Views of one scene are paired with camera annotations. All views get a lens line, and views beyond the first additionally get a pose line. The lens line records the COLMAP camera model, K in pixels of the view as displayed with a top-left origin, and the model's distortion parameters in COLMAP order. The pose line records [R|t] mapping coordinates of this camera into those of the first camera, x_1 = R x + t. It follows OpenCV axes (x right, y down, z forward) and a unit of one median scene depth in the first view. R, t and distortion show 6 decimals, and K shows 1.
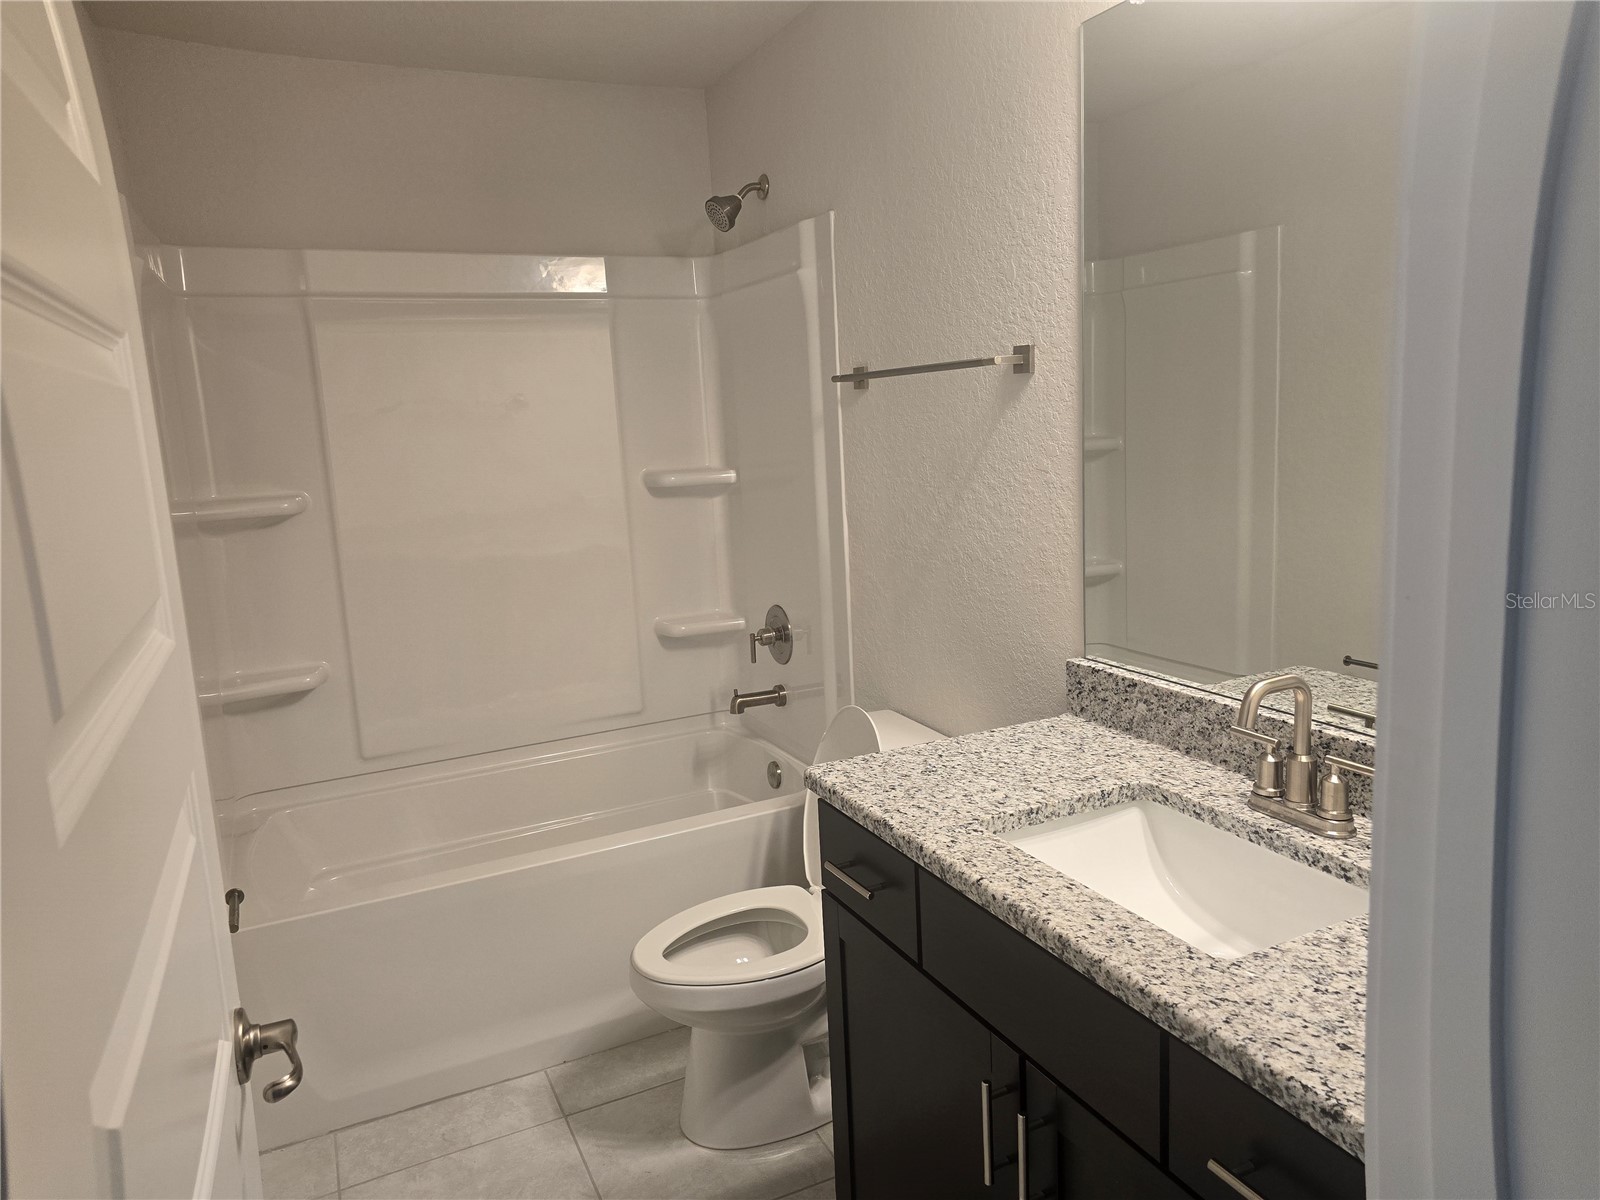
lens RADIAL K [[1069.5, 0, 747.2], [0, 1069.5, 591.1], [0, 0, 1]] dist [0.163426, -0.000107]
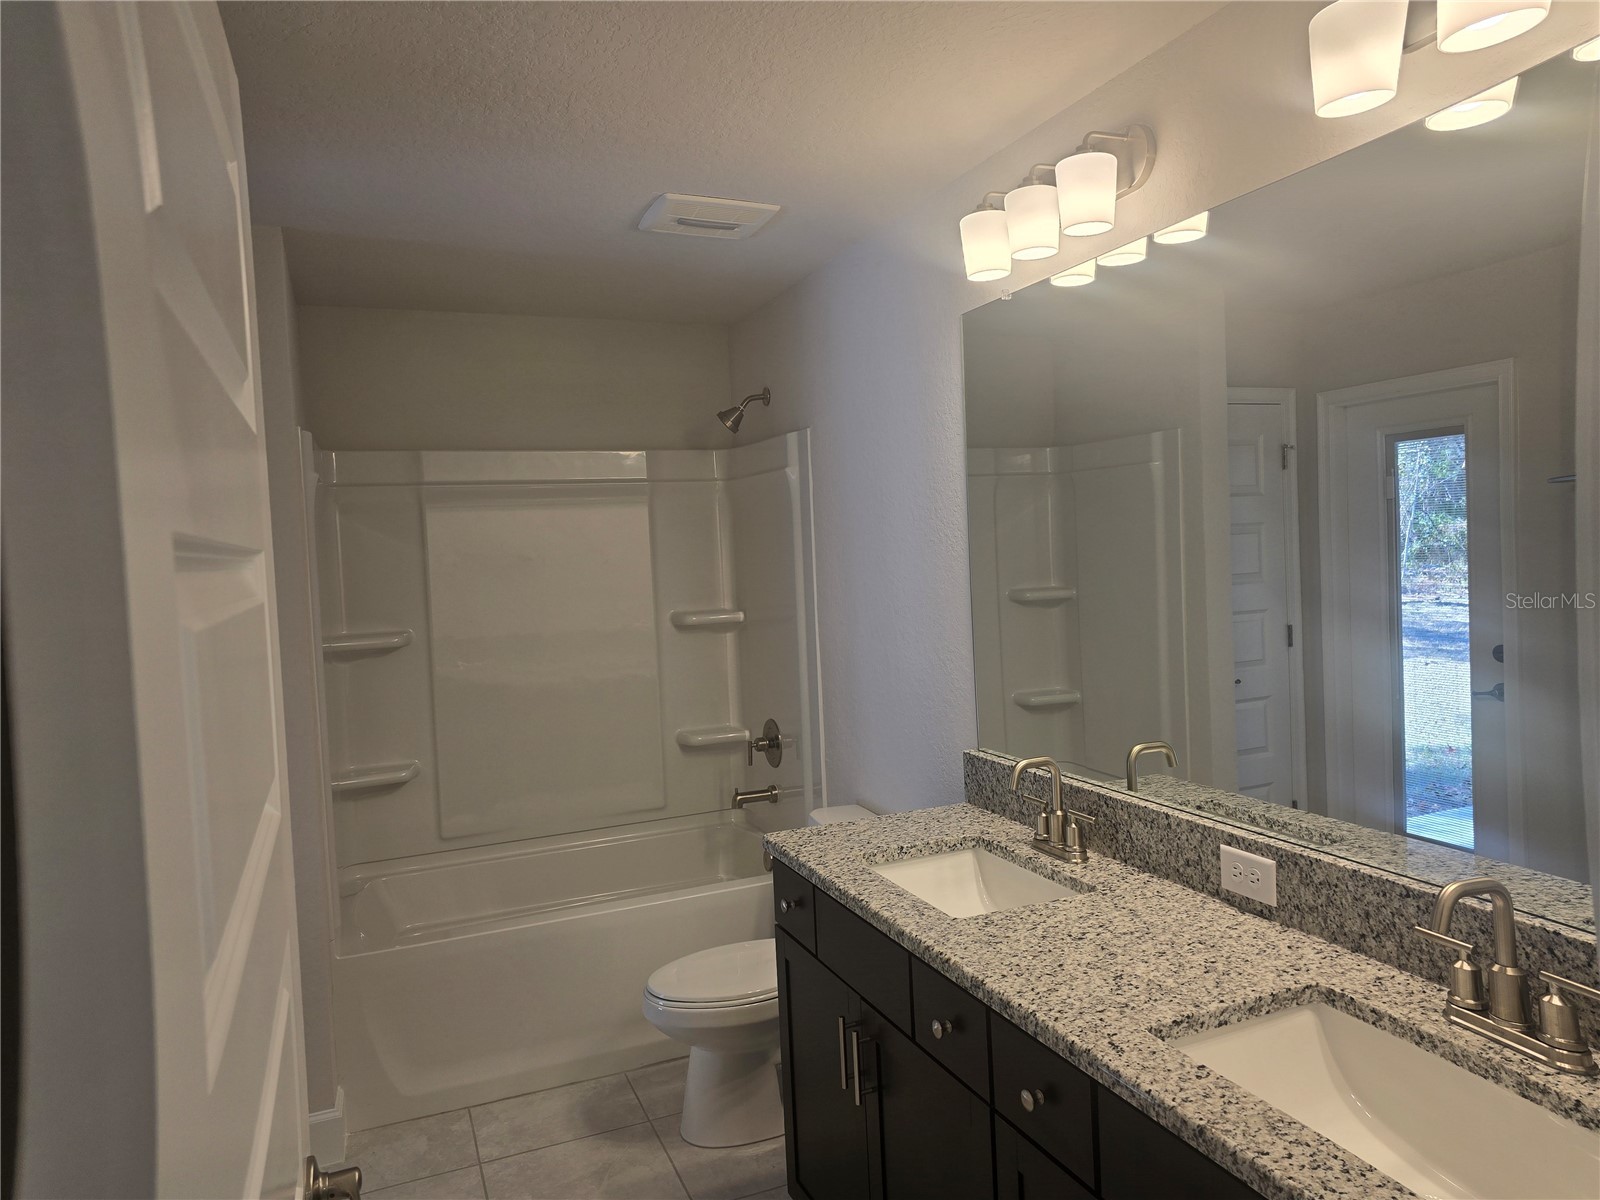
lens RADIAL K [[1092.7, 0, 800.0], [0, 1092.7, 600.0], [0, 0, 1]] dist [0.075054, -0.000348]
pose [[0.999725, 0.007966, -0.022064, 0.092465], [-0.010358, 0.993818, -0.110535, 0.015697], [0.021047, 0.110733, 0.993627, -0.302852]]
